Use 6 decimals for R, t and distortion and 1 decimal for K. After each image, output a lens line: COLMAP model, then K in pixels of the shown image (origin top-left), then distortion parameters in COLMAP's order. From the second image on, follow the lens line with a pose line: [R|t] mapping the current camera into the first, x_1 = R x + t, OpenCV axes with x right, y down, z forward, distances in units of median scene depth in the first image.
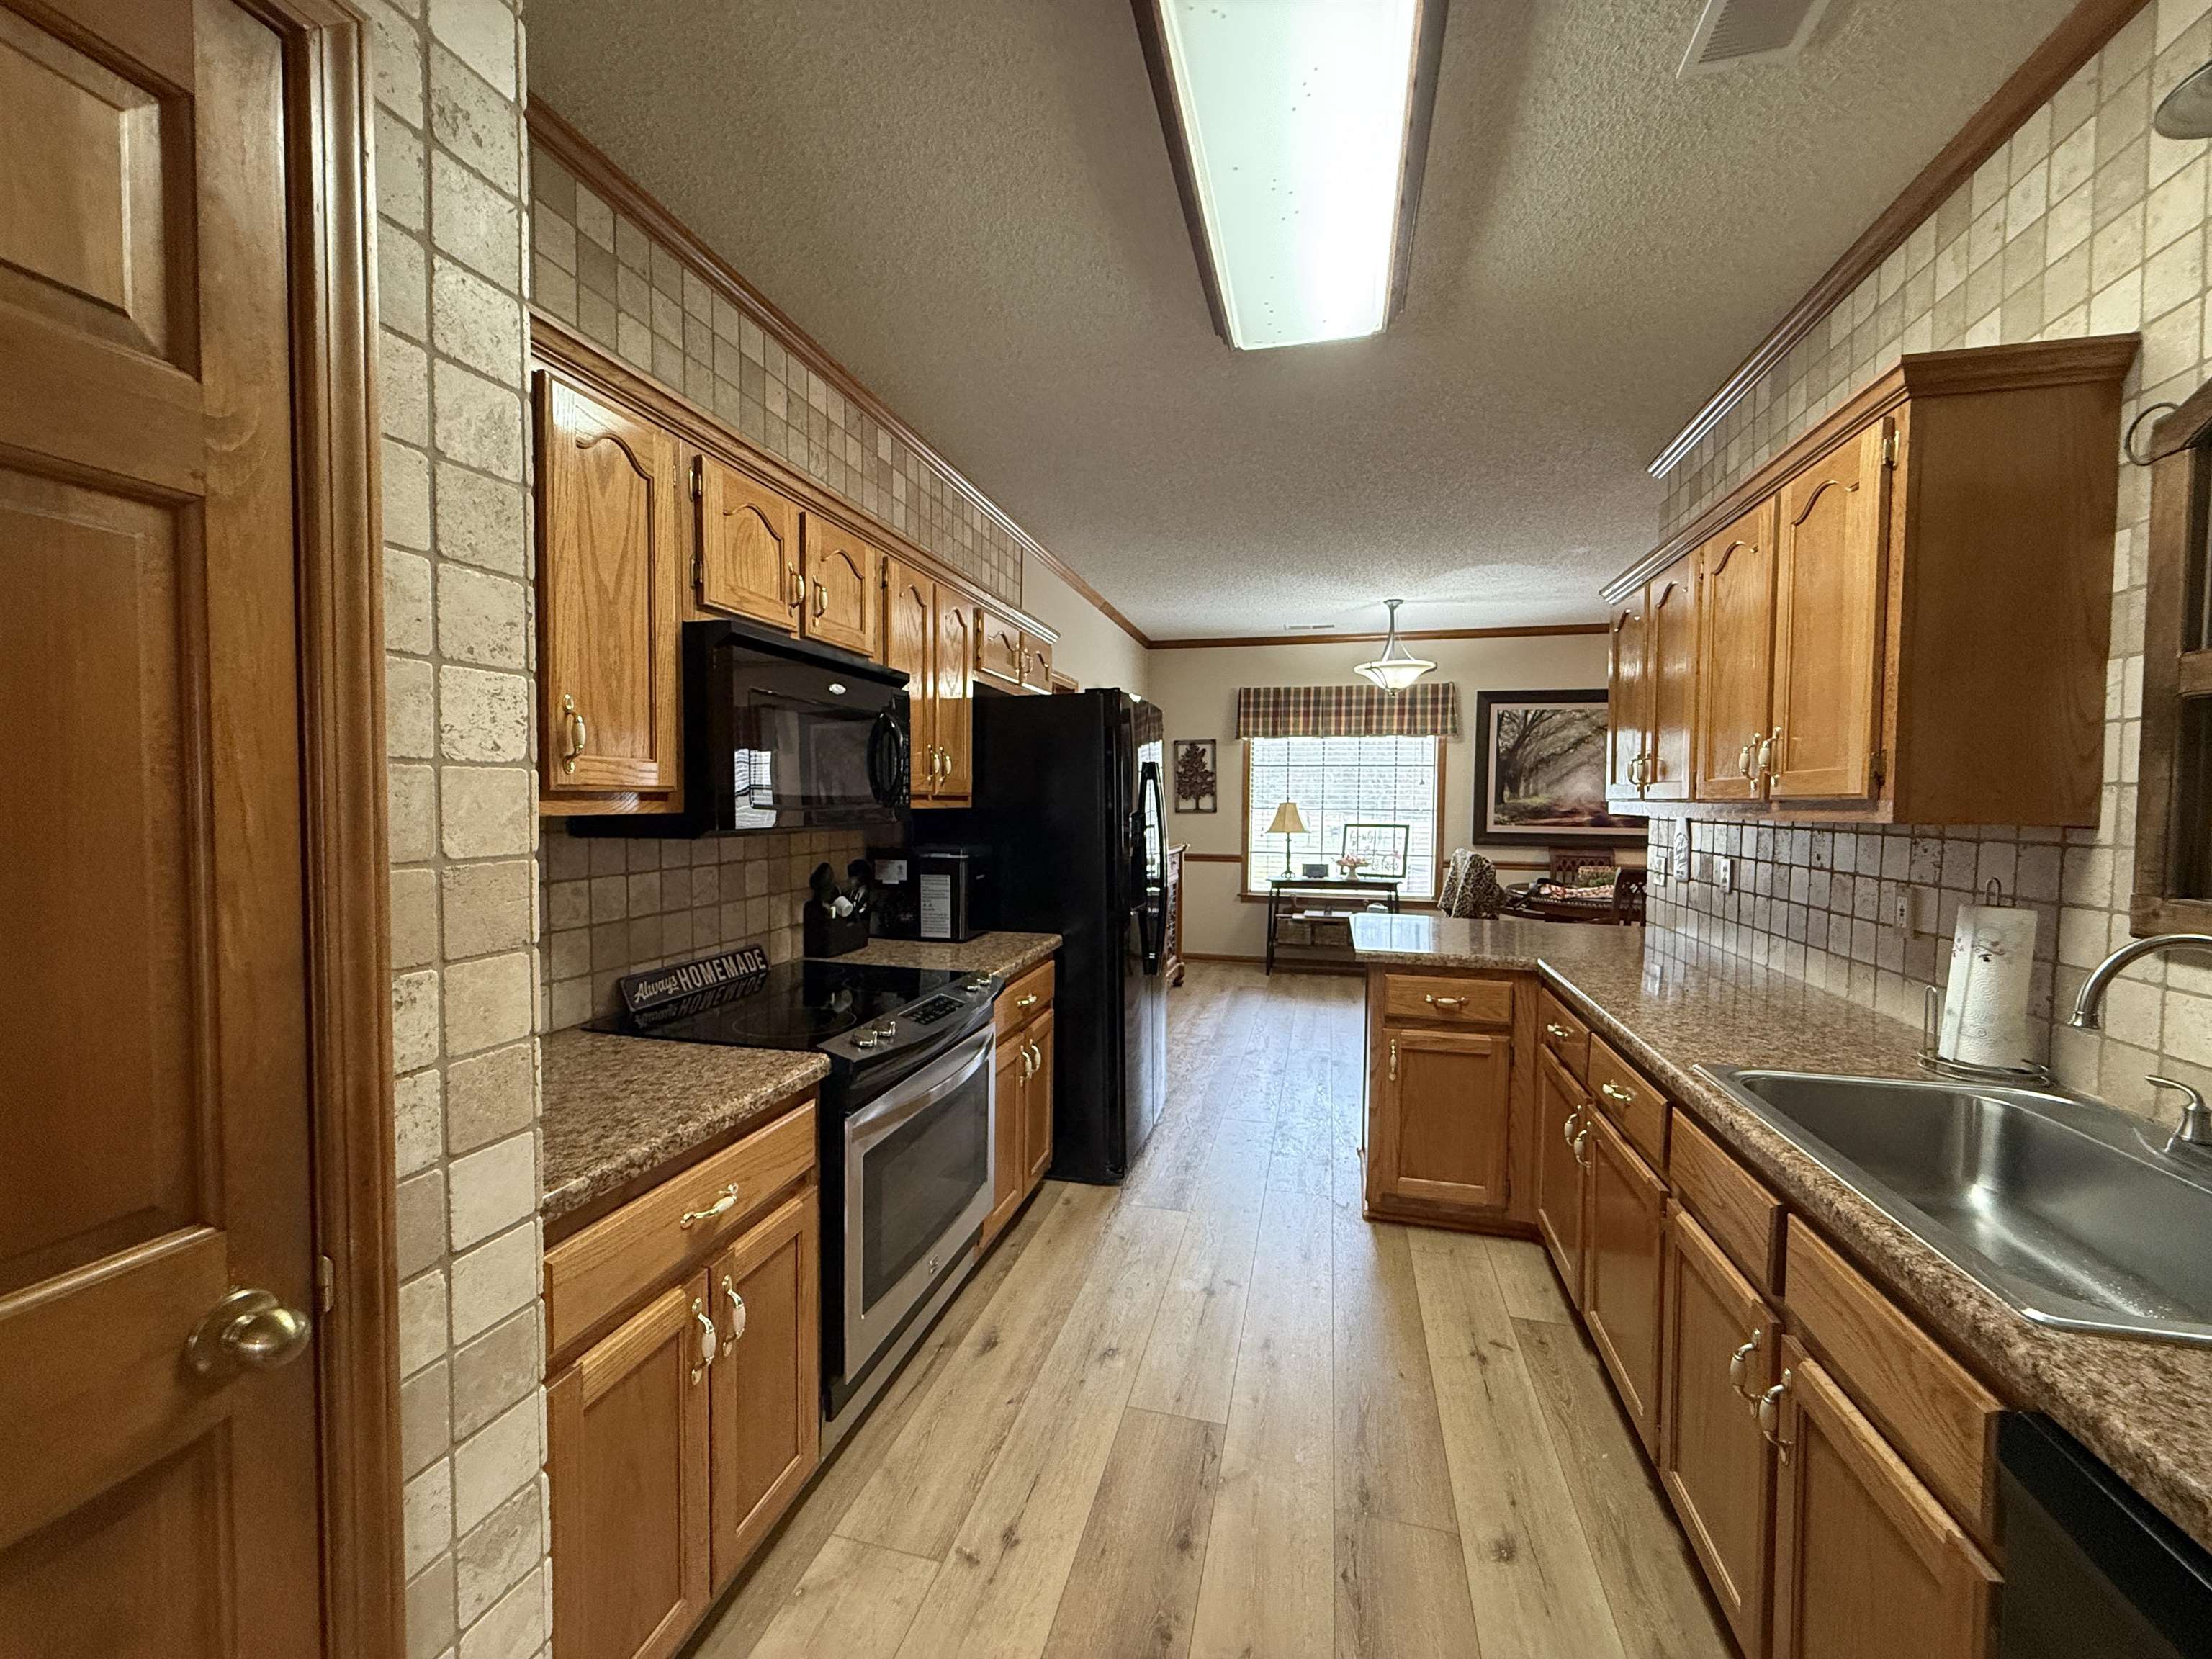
lens RADIAL K [[877.9, 0, 1109.1], [0, 877.9, 833.2], [0, 0, 1]] dist [0.000111, -0.000240]
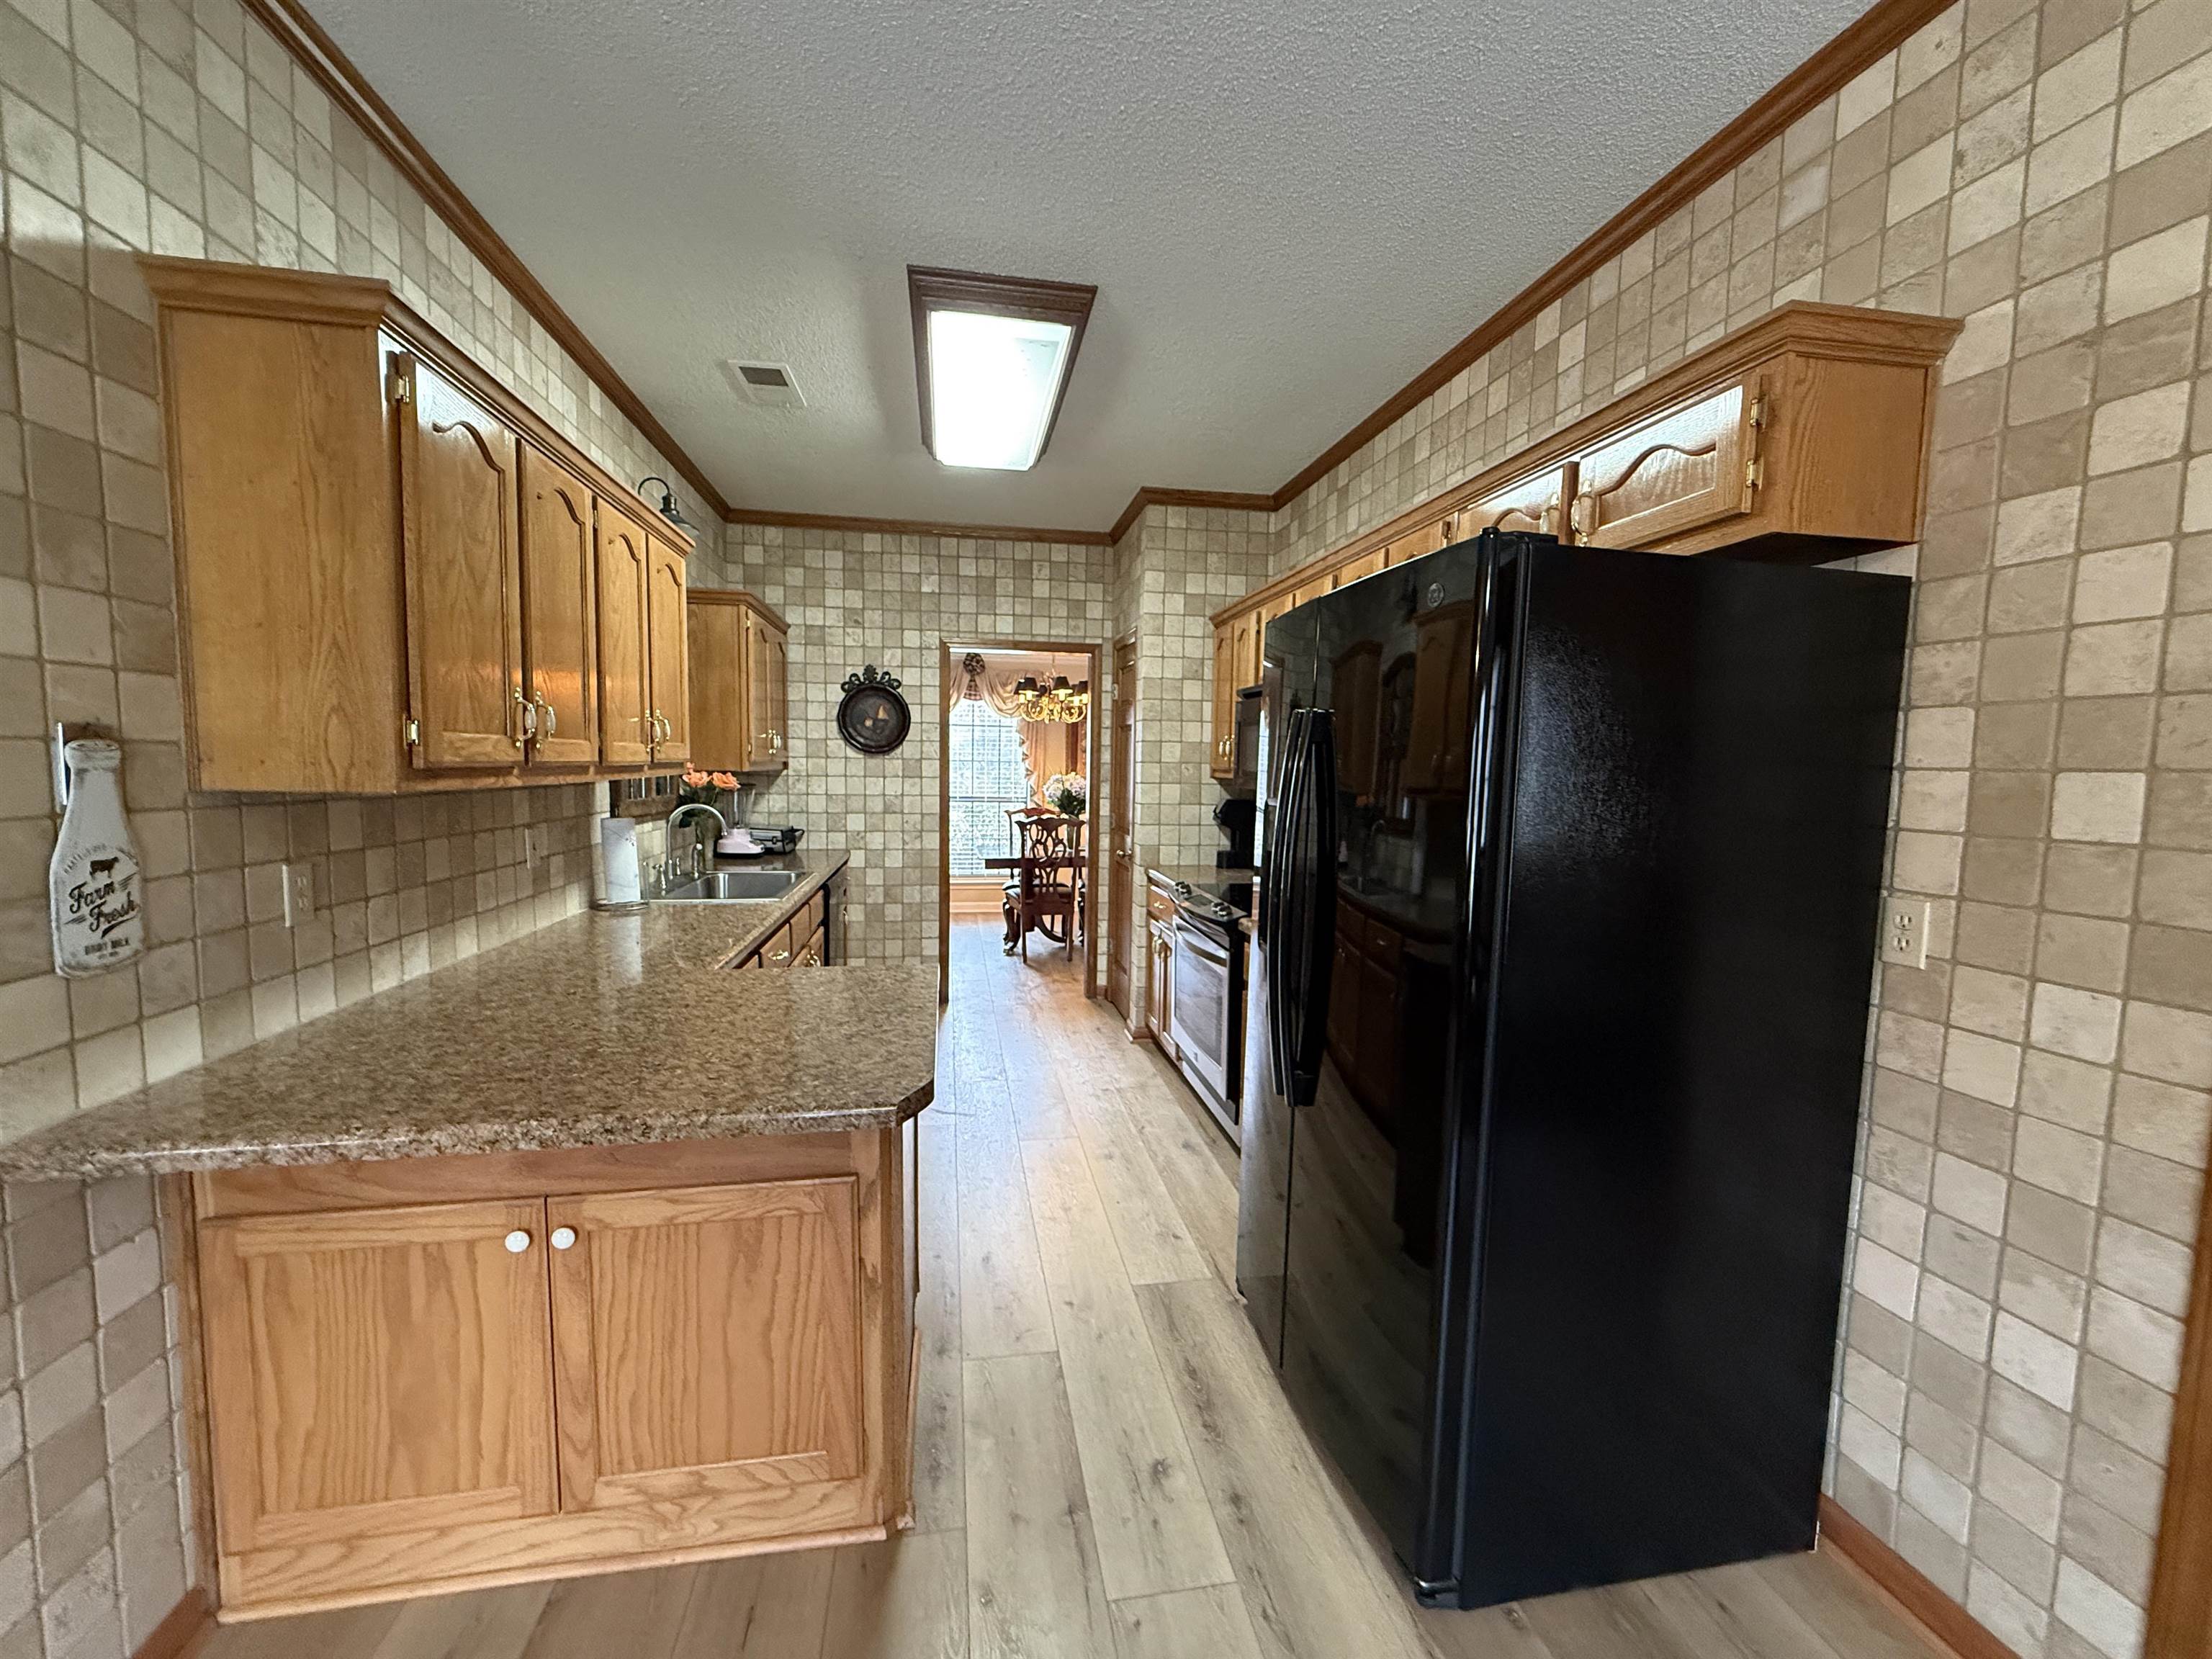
lens RADIAL K [[877.9, 0, 1101.6], [0, 877.9, 825.2], [0, 0, 1]] dist [0.000111, -0.000240]
pose [[-0.903684, 0.011307, -0.428050, 0.193461], [-0.036670, 0.993935, 0.103671, -0.029707], [0.426626, 0.109382, -0.897789, 0.693901]]
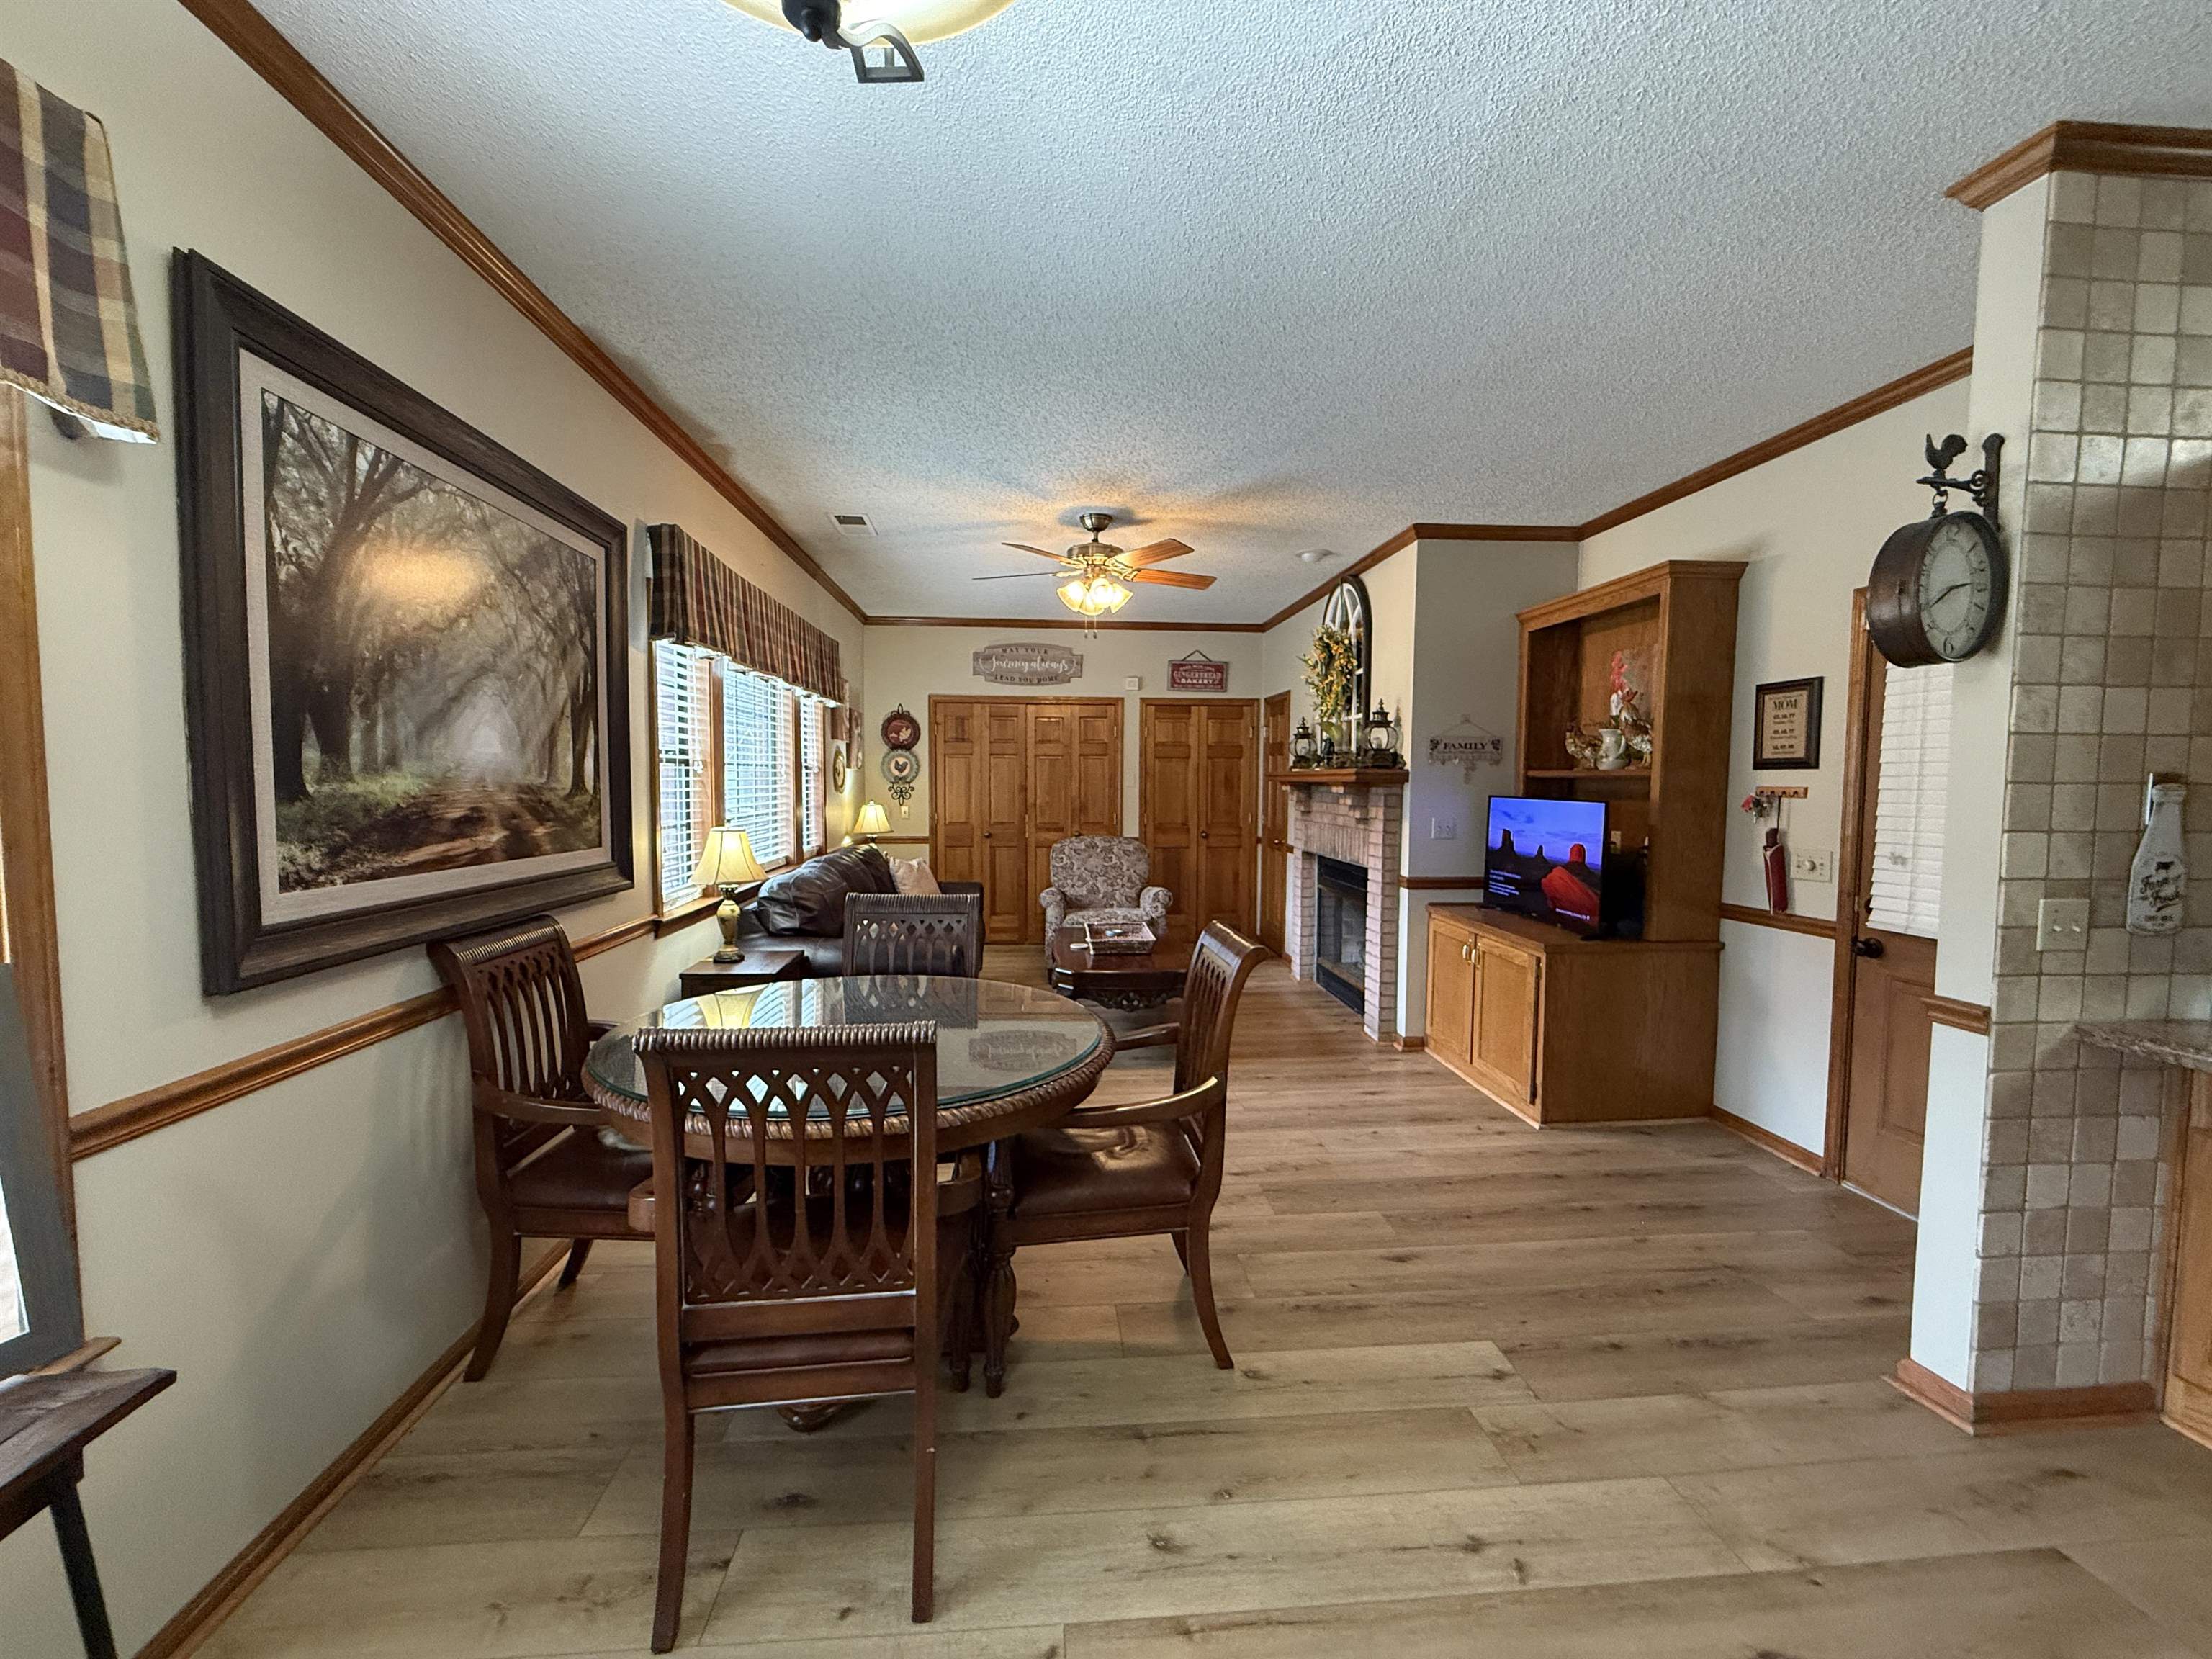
lens RADIAL K [[877.9, 0, 1104.6], [0, 877.9, 836.1], [0, 0, 1]] dist [0.000111, -0.000240]
pose [[-0.341408, -0.069160, 0.937367, 0.149647], [0.027277, 0.996140, 0.083431, -0.038058], [-0.939519, 0.054053, -0.338204, 0.886361]]
